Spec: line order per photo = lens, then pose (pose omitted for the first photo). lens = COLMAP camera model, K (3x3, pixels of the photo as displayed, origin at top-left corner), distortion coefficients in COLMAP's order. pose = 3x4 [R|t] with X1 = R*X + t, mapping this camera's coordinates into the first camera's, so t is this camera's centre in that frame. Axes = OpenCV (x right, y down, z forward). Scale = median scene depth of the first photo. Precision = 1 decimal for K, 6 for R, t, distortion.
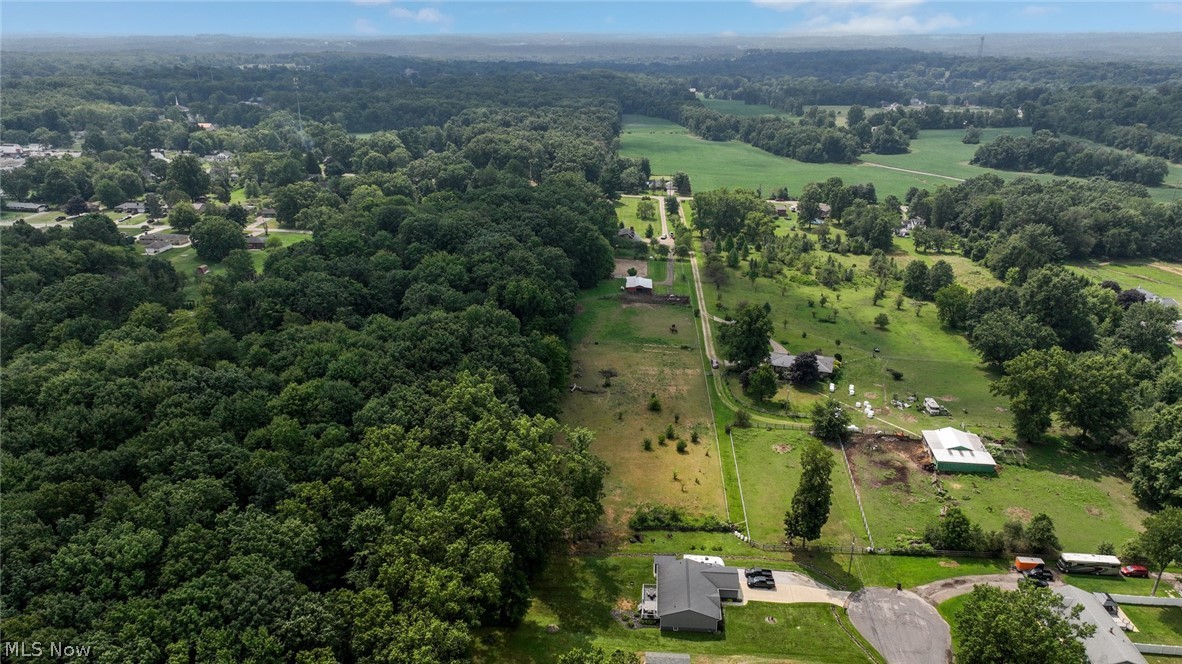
lens RADIAL K [[837.3, 0, 591.0], [0, 837.3, 332.0], [0, 0, 1]] dist [0.000290, 0.010712]
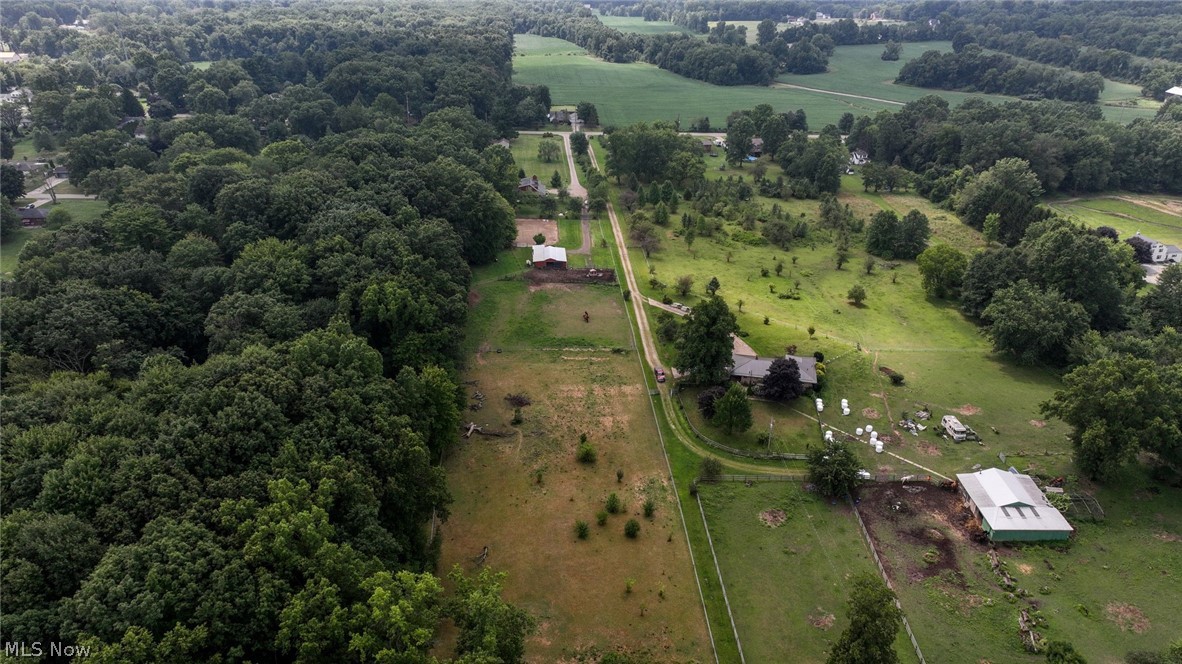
lens RADIAL K [[837.3, 0, 591.0], [0, 837.3, 332.0], [0, 0, 1]] dist [0.000290, 0.010712]
pose [[0.992114, -0.056341, 0.111963, 0.004170], [0.046335, 0.994859, 0.090048, -0.052251], [-0.116461, -0.084150, 0.989624, 0.202614]]
